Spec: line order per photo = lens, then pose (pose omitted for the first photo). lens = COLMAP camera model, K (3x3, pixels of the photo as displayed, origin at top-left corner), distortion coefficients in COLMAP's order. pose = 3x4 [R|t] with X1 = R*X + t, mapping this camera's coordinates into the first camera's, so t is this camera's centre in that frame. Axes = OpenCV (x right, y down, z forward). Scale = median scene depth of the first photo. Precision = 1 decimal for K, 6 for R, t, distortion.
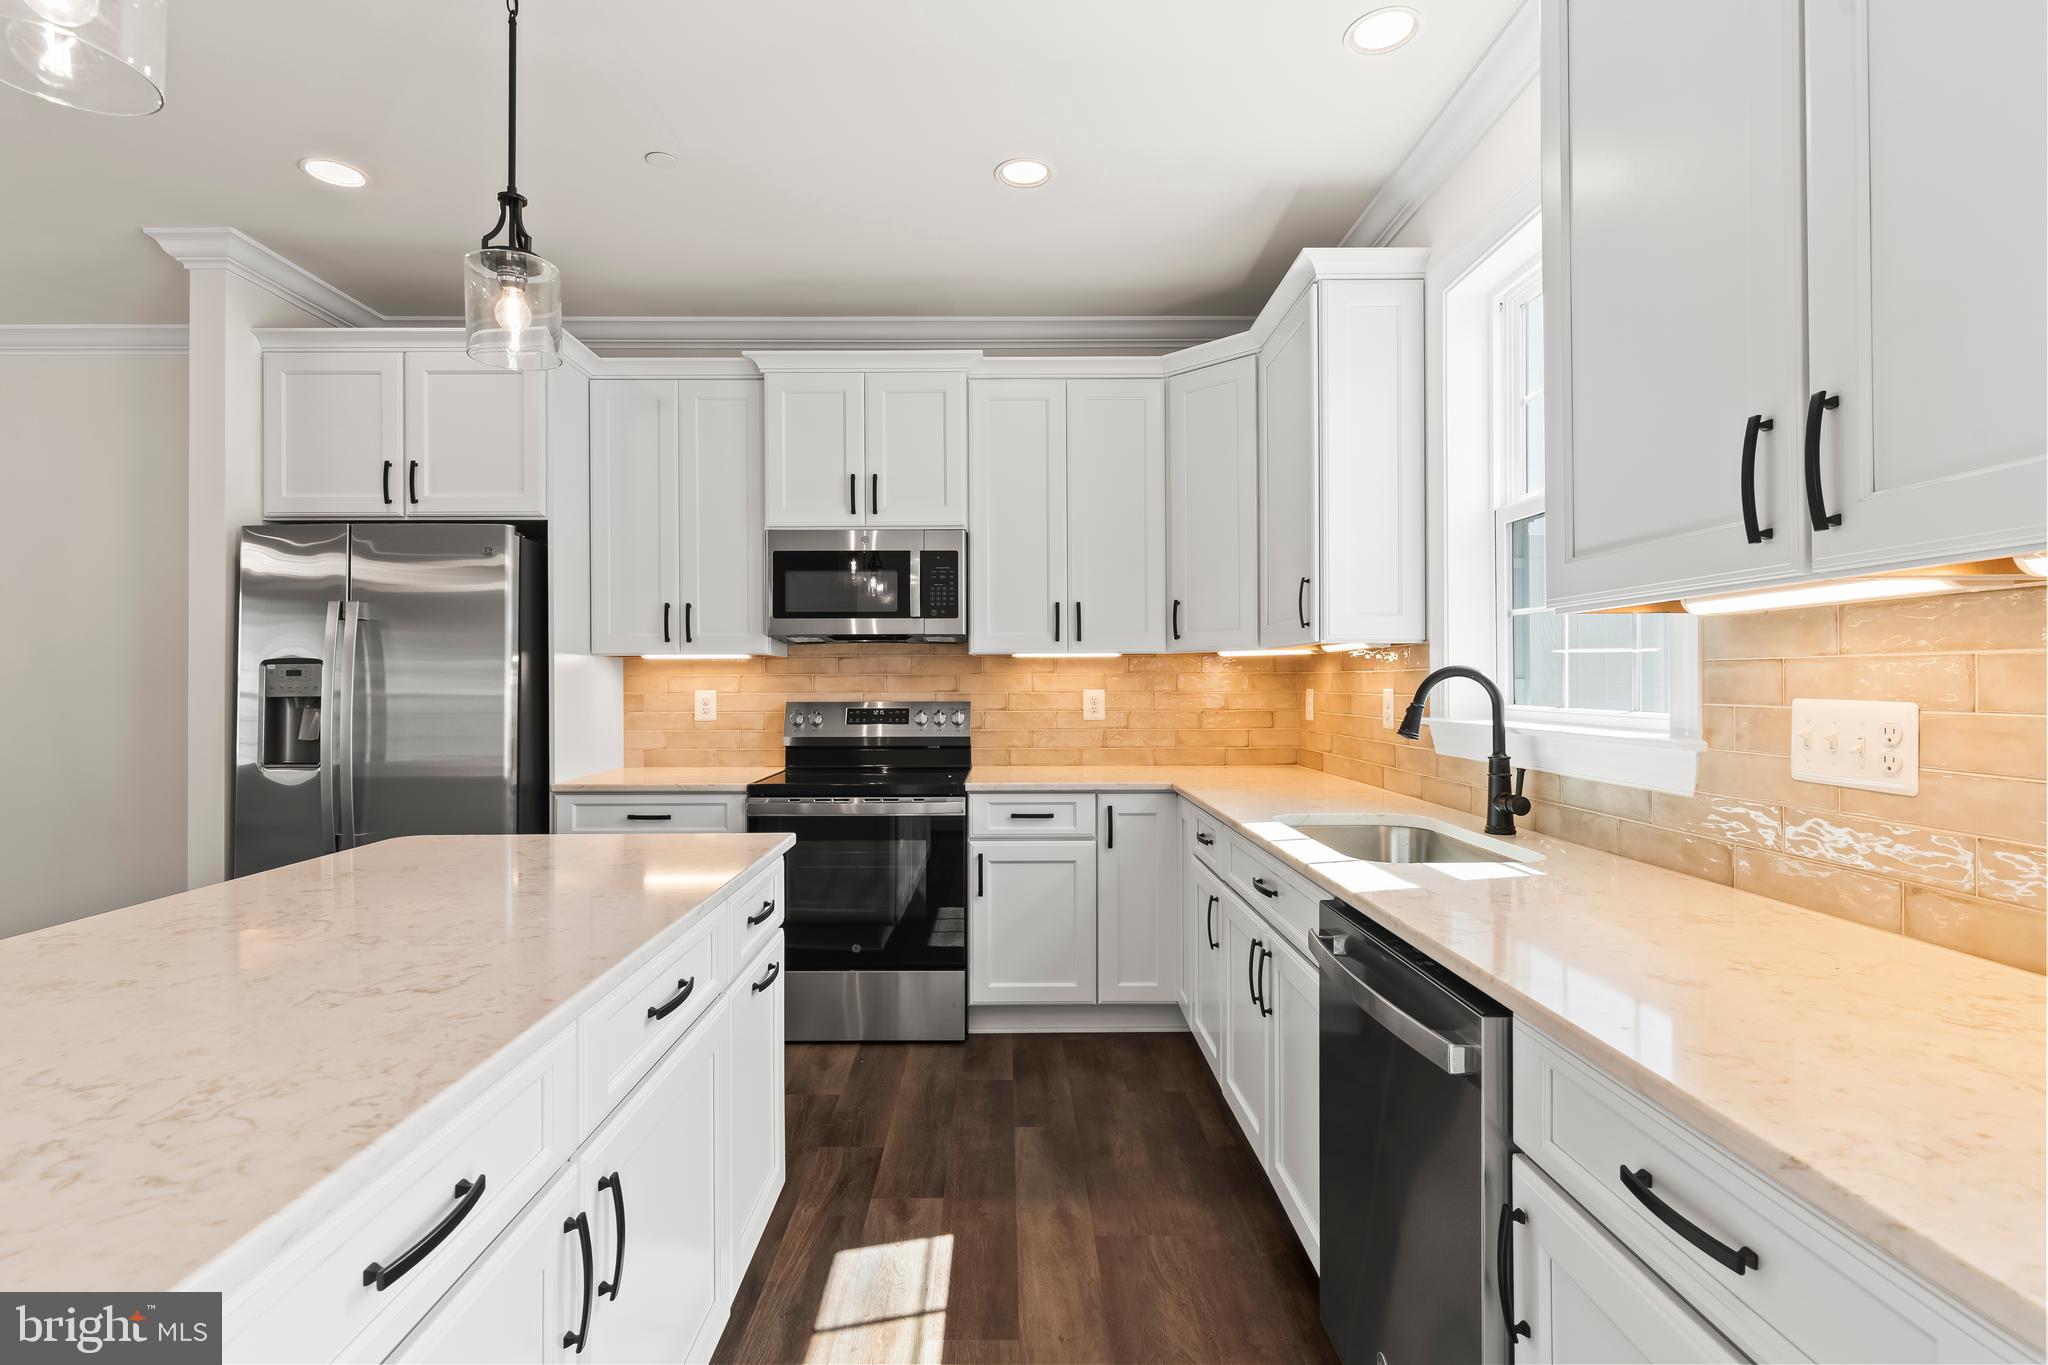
lens RADIAL K [[973.5, 0, 1019.8], [0, 973.5, 680.5], [0, 0, 1]] dist [-0.002257, 0.002748]
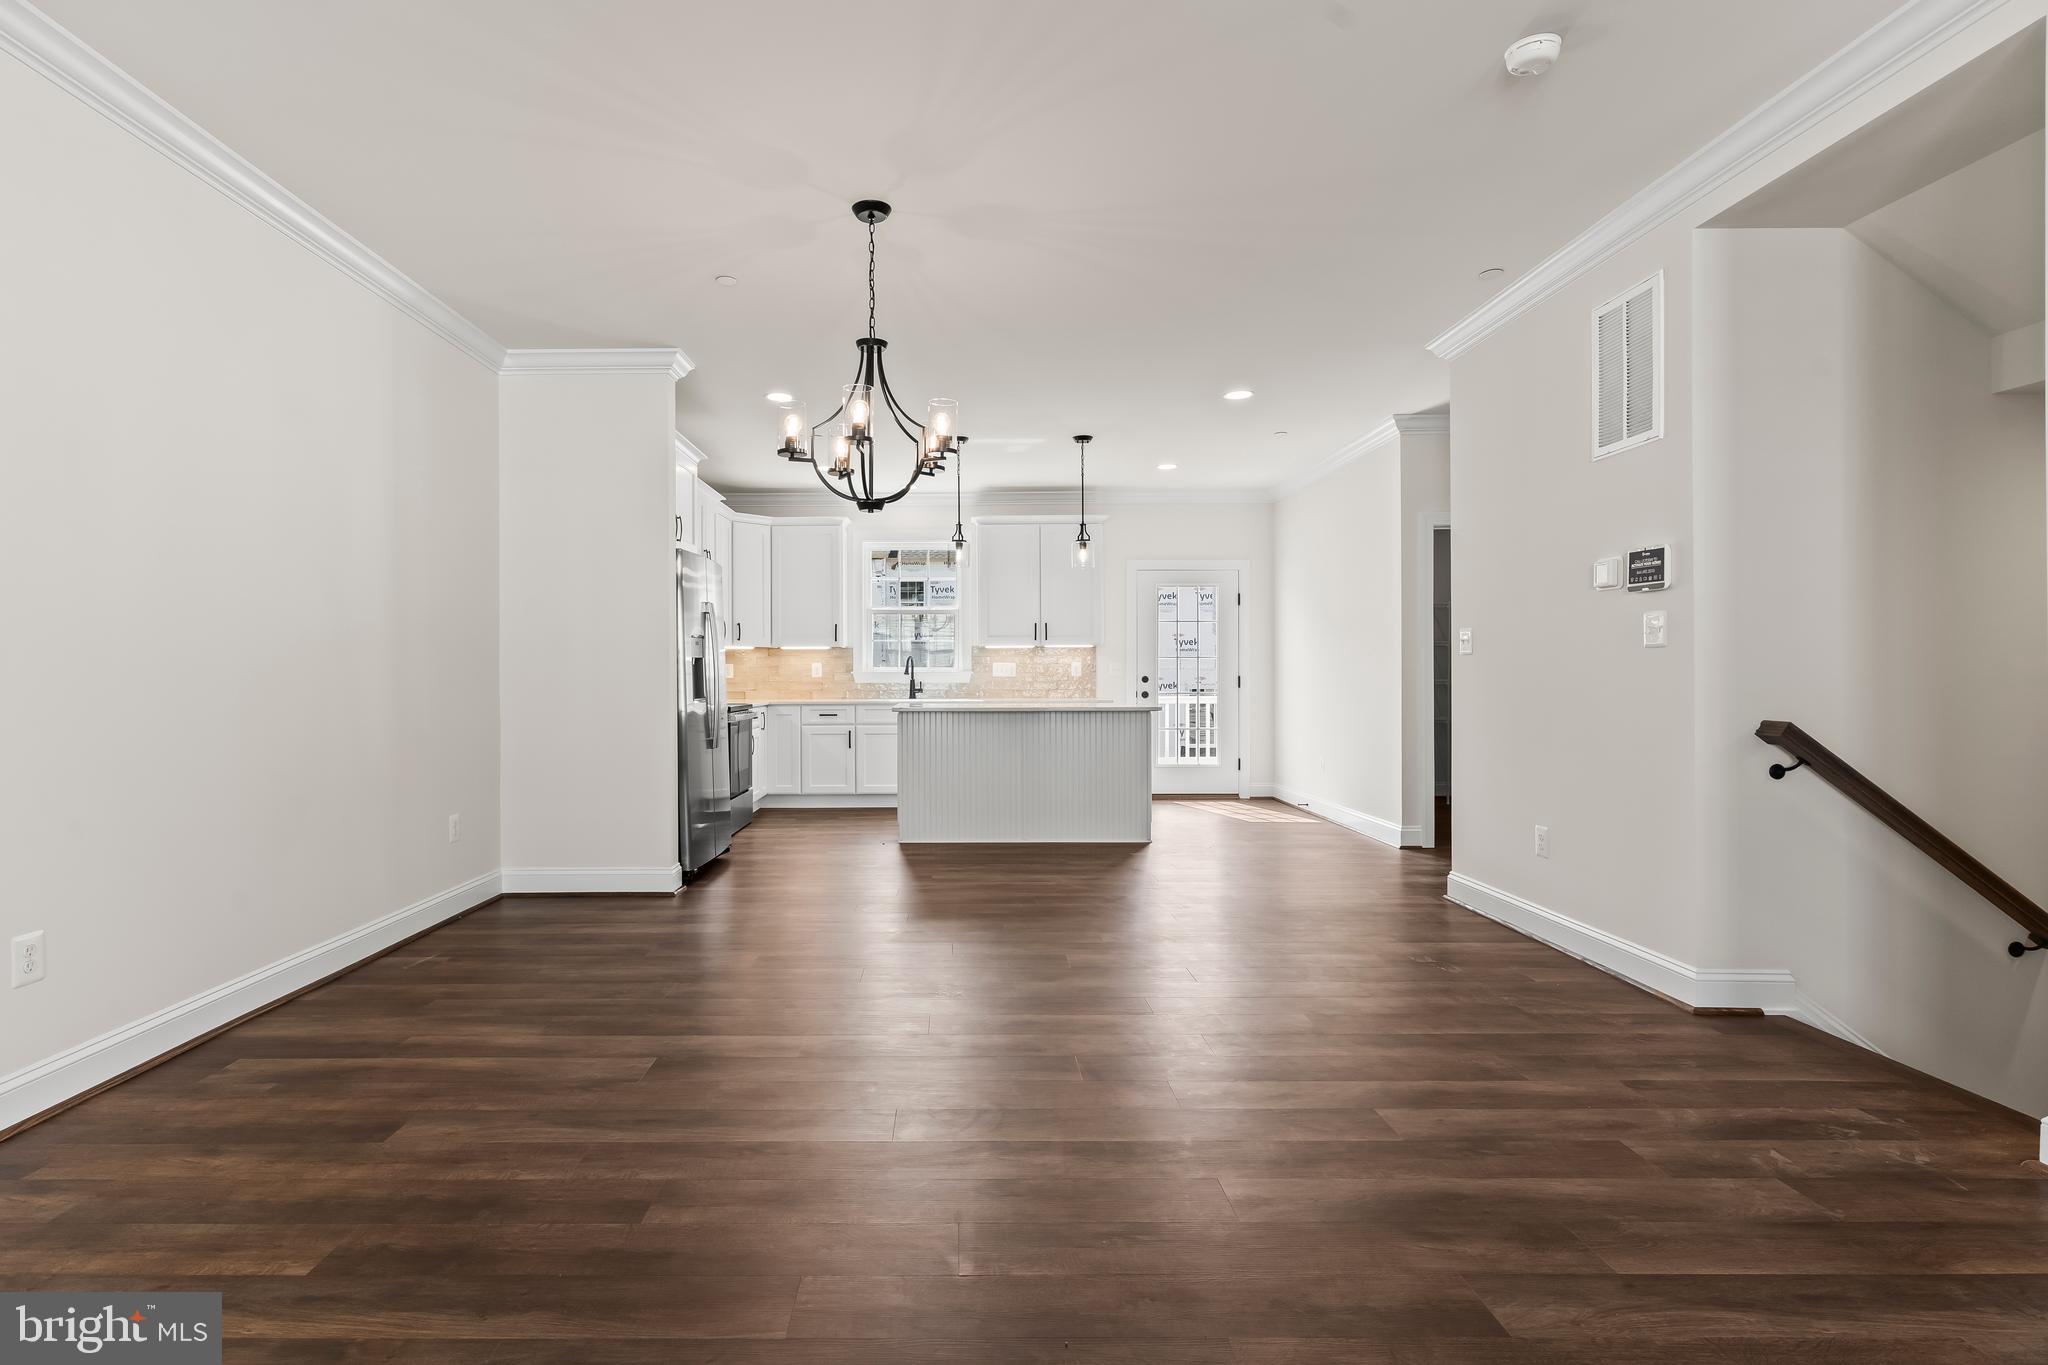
lens RADIAL K [[1004.8, 0, 952.0], [0, 1004.8, 678.0], [0, 0, 1]] dist [0.004978, -0.000563]
pose [[0.010723, 0.000195, 0.999942, -2.400676], [0.000265, 1.000000, -0.000198, 0.050538], [-0.999942, 0.000267, 0.010723, 0.541110]]
